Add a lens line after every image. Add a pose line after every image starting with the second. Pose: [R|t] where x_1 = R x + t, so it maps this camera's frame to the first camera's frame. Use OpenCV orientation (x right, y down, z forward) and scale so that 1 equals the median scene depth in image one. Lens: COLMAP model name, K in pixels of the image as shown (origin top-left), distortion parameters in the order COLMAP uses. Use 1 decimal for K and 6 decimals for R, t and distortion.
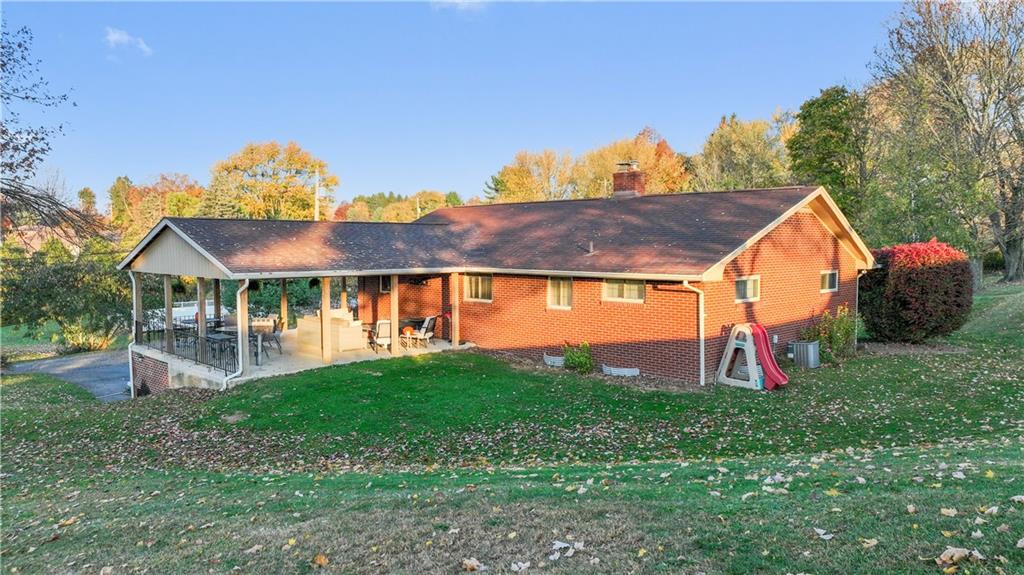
lens RADIAL K [[715.9, 0, 512.0], [0, 715.9, 287.5], [0, 0, 1]] dist [0.005986, 0.001899]
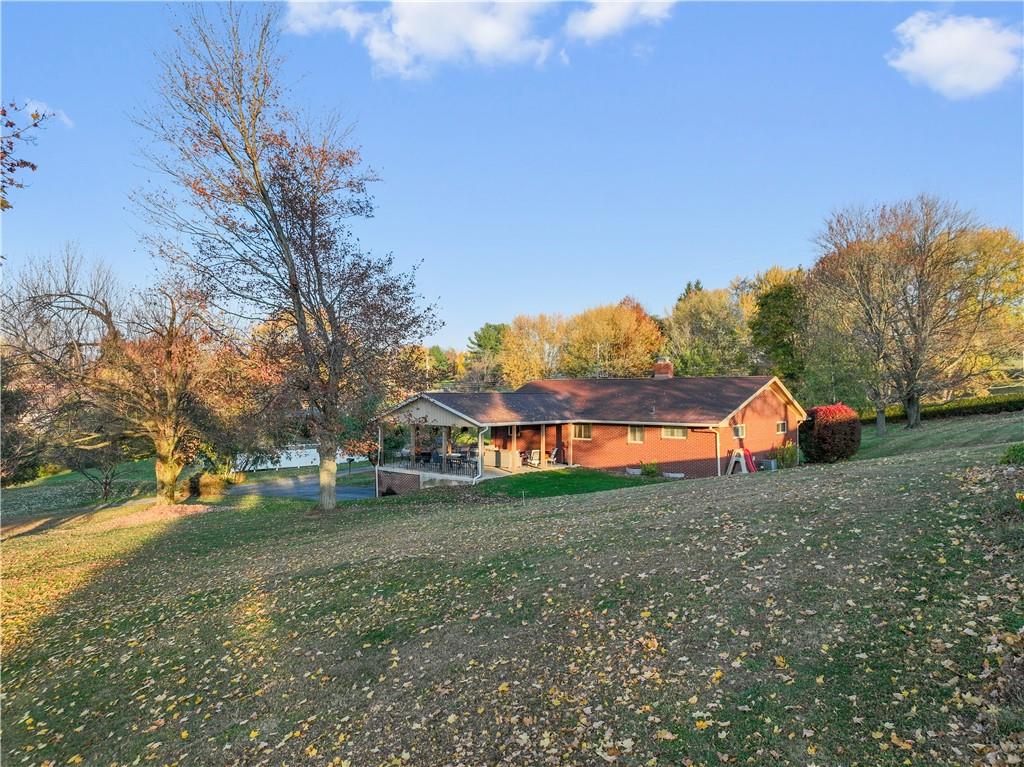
lens RADIAL K [[712.4, 0, 512.0], [0, 712.4, 383.5], [0, 0, 1]] dist [-0.000969, -0.000559]
pose [[0.998819, 0.000283, 0.048593, -0.323160], [0.003374, 0.997166, -0.075161, 0.013446], [-0.048476, 0.075236, 0.995987, -0.762857]]
